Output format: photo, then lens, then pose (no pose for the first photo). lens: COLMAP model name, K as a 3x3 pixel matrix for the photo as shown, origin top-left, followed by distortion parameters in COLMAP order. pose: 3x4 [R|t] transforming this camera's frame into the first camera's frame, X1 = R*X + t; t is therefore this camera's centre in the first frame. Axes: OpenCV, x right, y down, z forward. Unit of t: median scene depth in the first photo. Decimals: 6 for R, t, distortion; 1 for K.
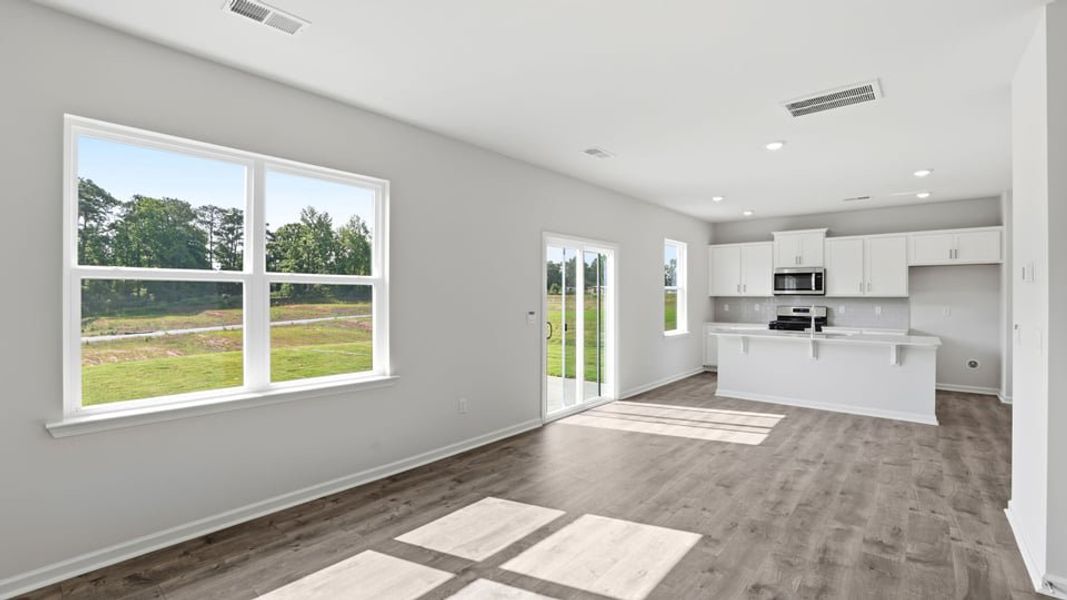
lens RADIAL K [[481.3, 0, 533.5], [0, 481.3, 300.0], [0, 0, 1]] dist [-0.000119, 0.000071]
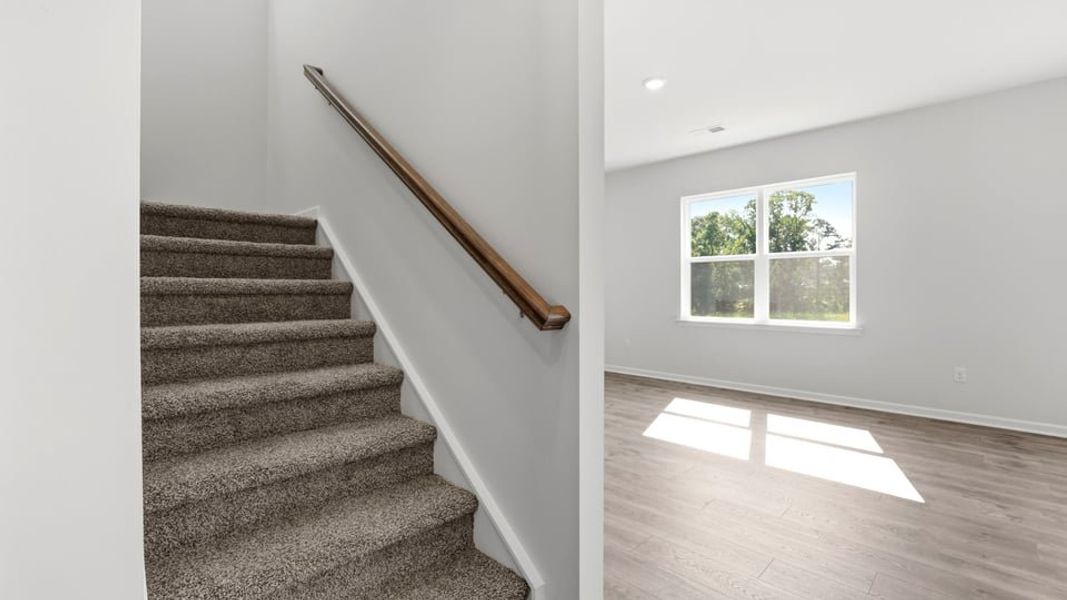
lens RADIAL K [[481.3, 0, 533.5], [0, 481.3, 300.0], [0, 0, 1]] dist [-0.000119, 0.000071]
pose [[-0.044958, 0.036845, -0.998309, 0.956349], [0.005559, 0.999313, 0.036632, 0.032641], [0.998973, -0.003902, -0.045132, 0.193492]]
